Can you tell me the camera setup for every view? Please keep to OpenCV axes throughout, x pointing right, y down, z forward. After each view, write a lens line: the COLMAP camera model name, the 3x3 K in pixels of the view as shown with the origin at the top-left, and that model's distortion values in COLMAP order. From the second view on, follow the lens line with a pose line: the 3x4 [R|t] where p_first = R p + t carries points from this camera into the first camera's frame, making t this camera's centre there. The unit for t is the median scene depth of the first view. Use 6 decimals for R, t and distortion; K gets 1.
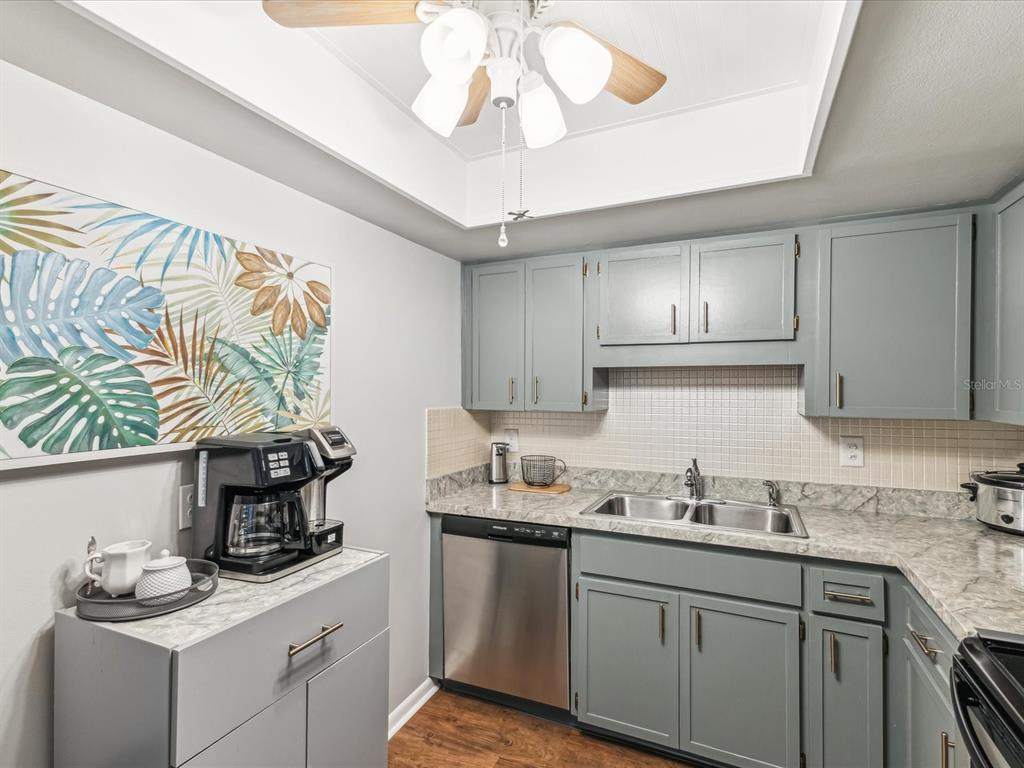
lens RADIAL K [[503.4, 0, 513.6], [0, 503.4, 385.4], [0, 0, 1]] dist [-0.002301, -0.000443]
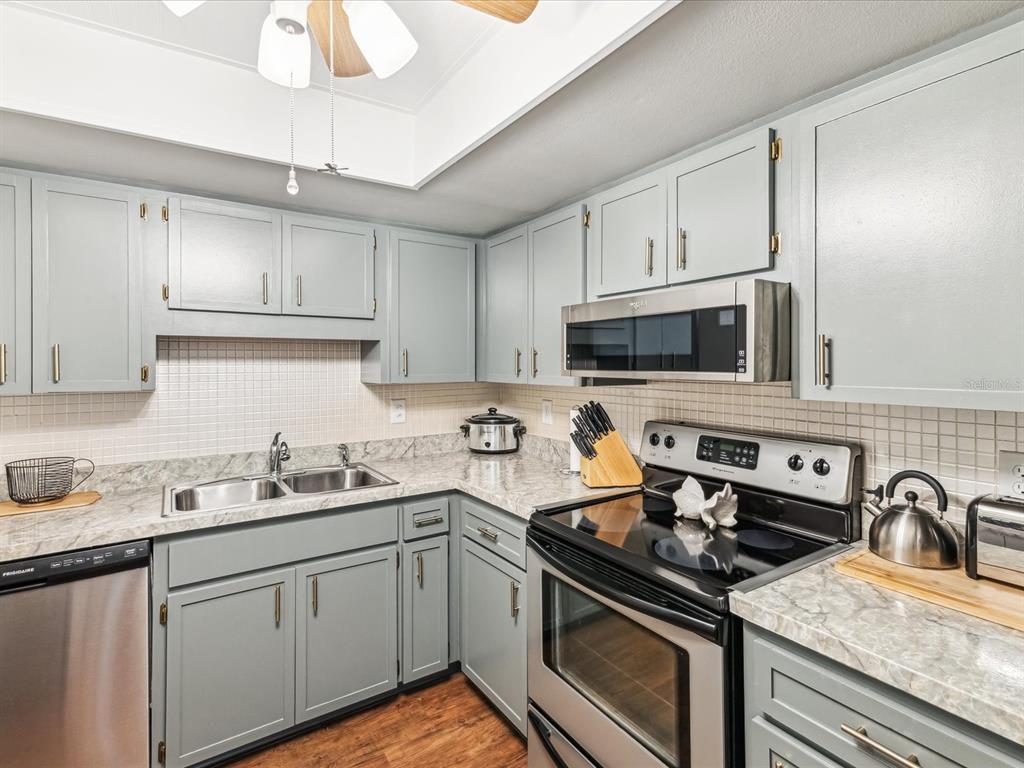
lens RADIAL K [[503.4, 0, 511.7], [0, 503.4, 360.3], [0, 0, 1]] dist [-0.002301, -0.000443]
pose [[0.522112, -0.000161, 0.852877, -0.264504], [-0.001301, 0.999999, 0.000985, 0.003260], [-0.852876, -0.001624, 0.522111, 0.109095]]
